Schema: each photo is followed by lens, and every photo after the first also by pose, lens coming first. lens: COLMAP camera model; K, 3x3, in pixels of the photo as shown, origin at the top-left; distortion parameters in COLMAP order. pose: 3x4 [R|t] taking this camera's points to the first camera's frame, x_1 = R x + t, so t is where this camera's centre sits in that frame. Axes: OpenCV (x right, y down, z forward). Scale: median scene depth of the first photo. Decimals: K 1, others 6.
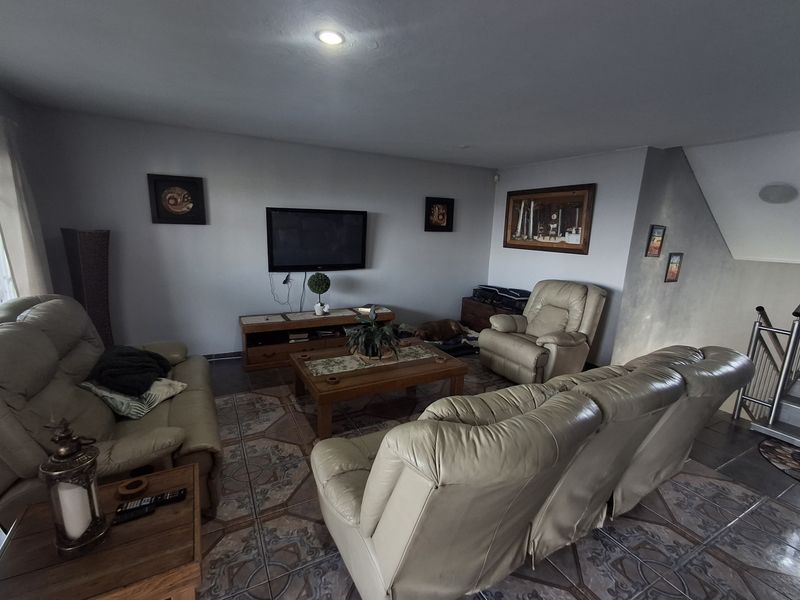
lens RADIAL K [[363.4, 0, 400.0], [0, 363.4, 300.0], [0, 0, 1]] dist [-0.000283, -0.000305]
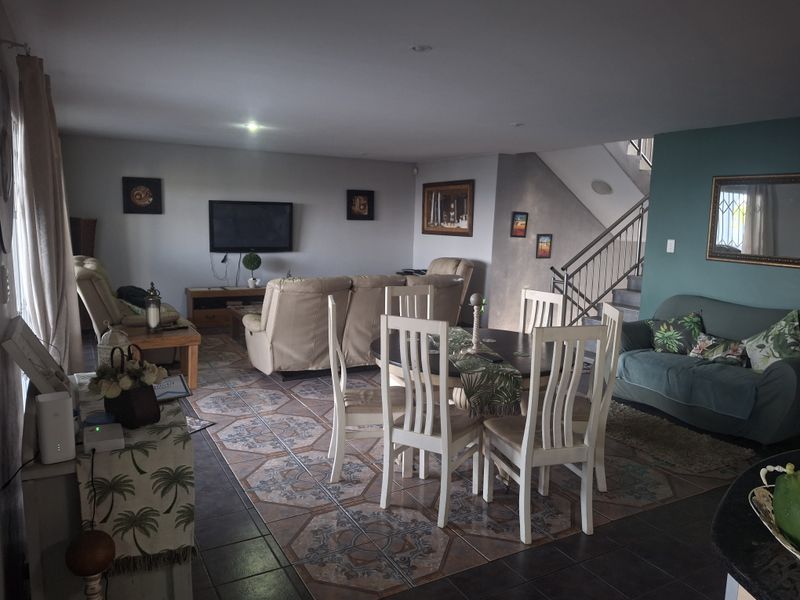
lens RADIAL K [[624.8, 0, 400.0], [0, 624.8, 300.0], [0, 0, 1]] dist [0.140419, -0.277928]
pose [[0.999949, -0.008652, -0.005166, 0.281070], [0.008264, 0.997453, -0.070845, 0.233066], [0.005766, 0.070799, 0.997474, -1.080491]]
